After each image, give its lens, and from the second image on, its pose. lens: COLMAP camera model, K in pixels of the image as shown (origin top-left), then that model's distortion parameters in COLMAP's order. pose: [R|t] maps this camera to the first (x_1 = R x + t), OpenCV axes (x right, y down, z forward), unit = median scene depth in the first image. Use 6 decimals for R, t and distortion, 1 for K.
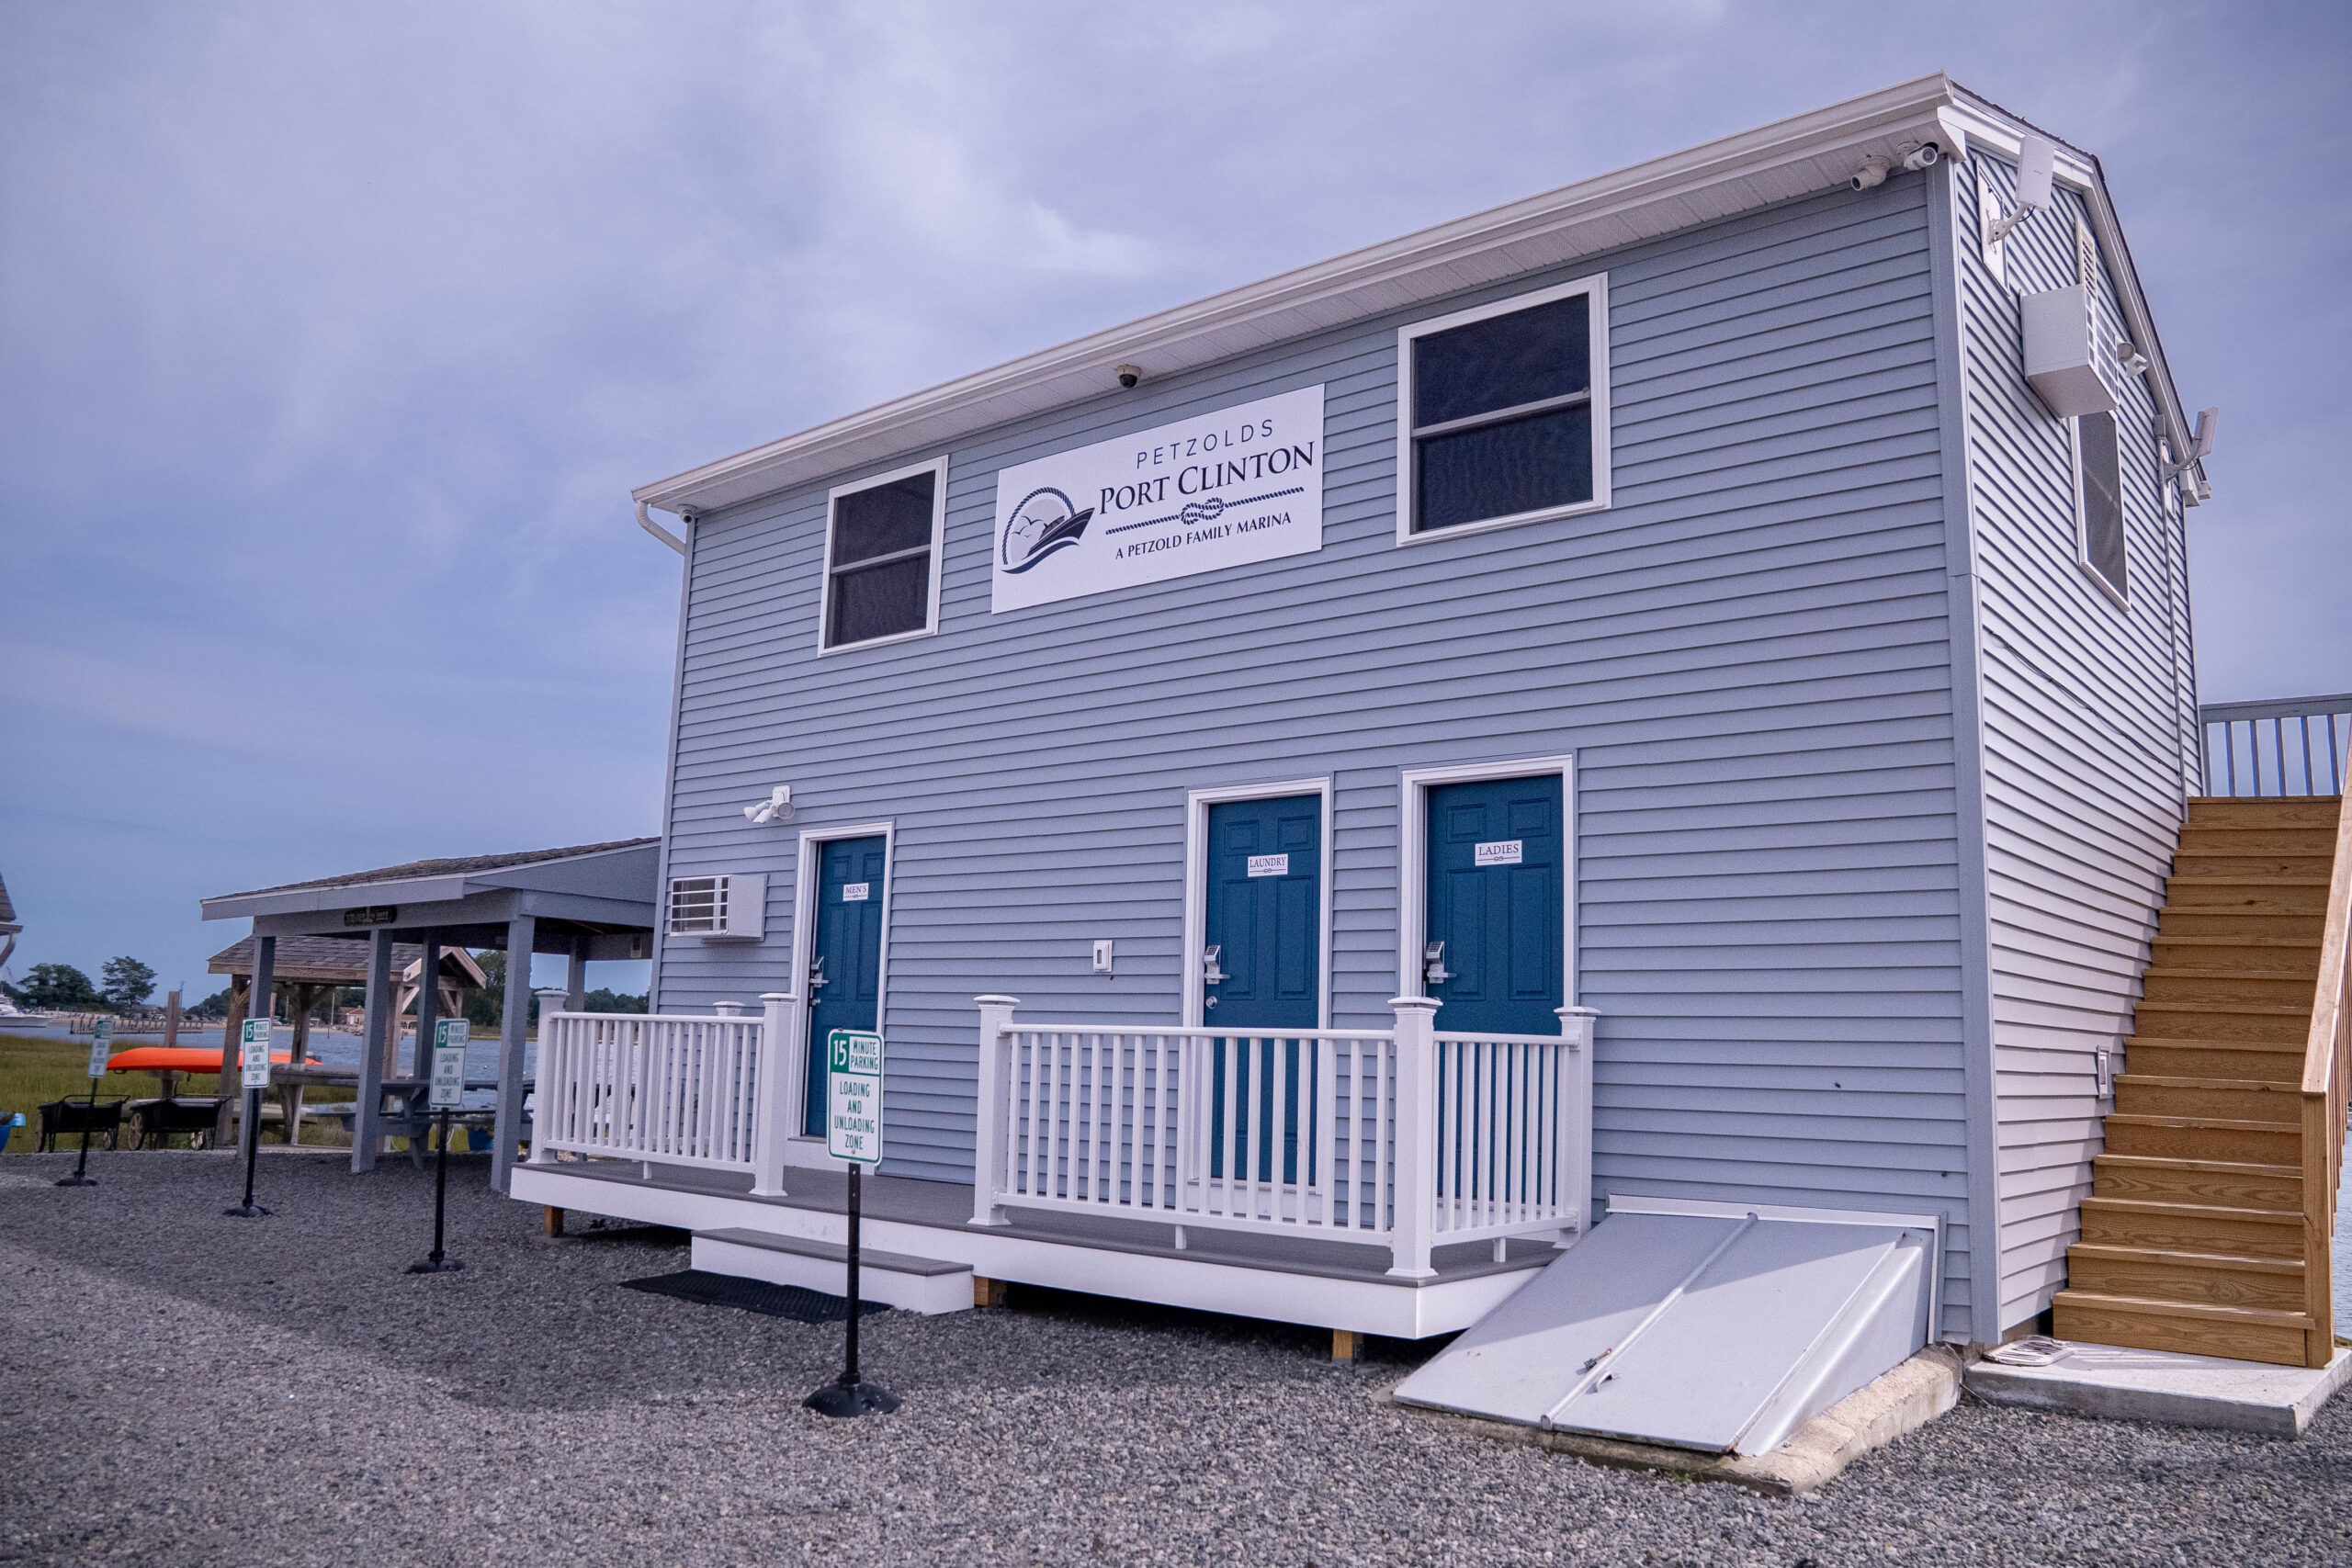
lens RADIAL K [[1770.2, 0, 1176.0], [0, 1770.2, 784.0], [0, 0, 1]] dist [-0.138206, 0.088143]
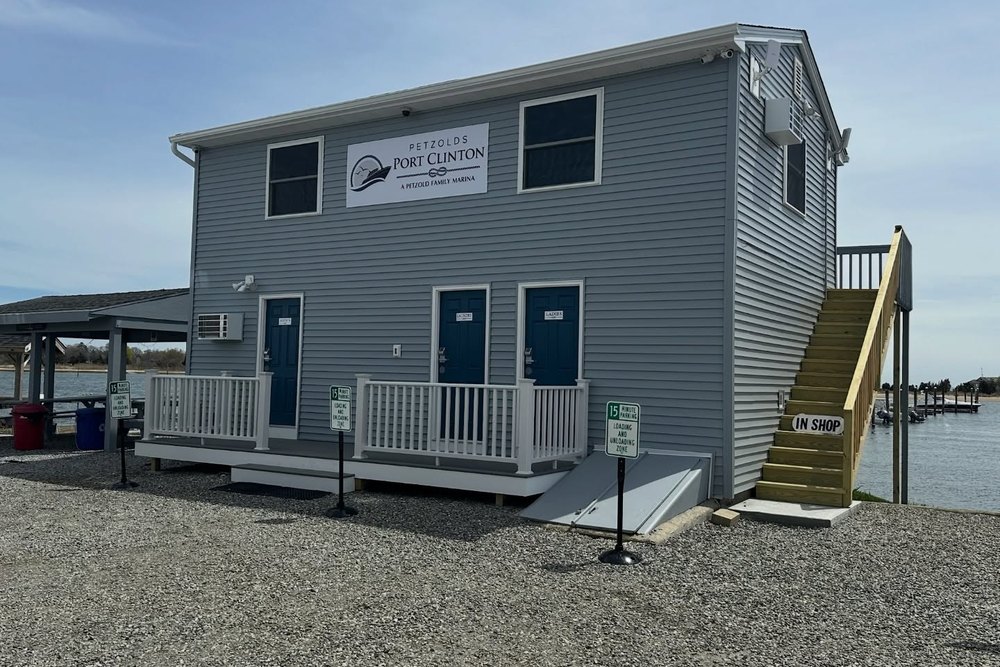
lens RADIAL K [[851.0, 0, 500.0], [0, 851.0, 333.5], [0, 0, 1]] dist [0.212953, -0.552262]
pose [[0.990980, 0.000981, 0.134007, -0.062291], [-0.015221, 0.994326, 0.105284, -0.060785], [-0.133143, -0.106374, 0.985372, -0.227798]]
